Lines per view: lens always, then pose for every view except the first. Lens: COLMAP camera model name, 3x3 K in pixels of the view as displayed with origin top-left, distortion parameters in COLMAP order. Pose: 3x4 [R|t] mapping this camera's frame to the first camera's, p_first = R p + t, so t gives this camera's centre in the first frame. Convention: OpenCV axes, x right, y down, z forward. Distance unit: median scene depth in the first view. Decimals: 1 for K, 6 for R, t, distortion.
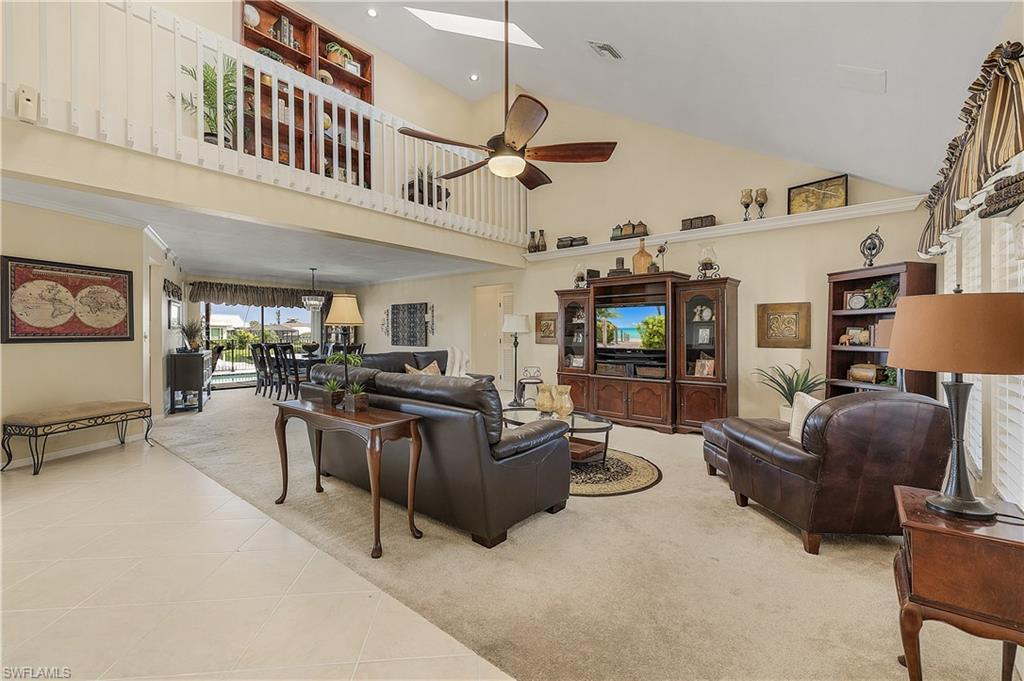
lens RADIAL K [[434.4, 0, 517.7], [0, 434.4, 334.9], [0, 0, 1]] dist [-0.000227, 0.000009]
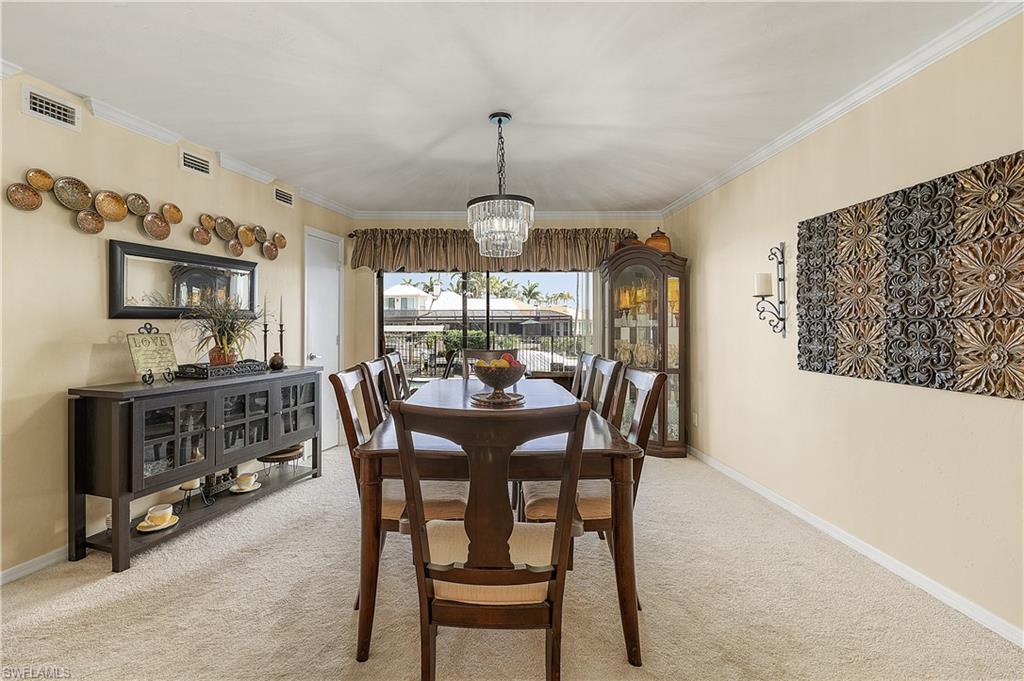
lens RADIAL K [[433.1, 0, 509.5], [0, 433.1, 349.9], [0, 0, 1]] dist [-0.000312, 0.000012]
pose [[0.639340, 0.002676, -0.768919, -0.209405], [-0.008028, 0.999963, -0.003195, 0.008401], [0.768882, 0.008216, 0.639338, 0.726769]]
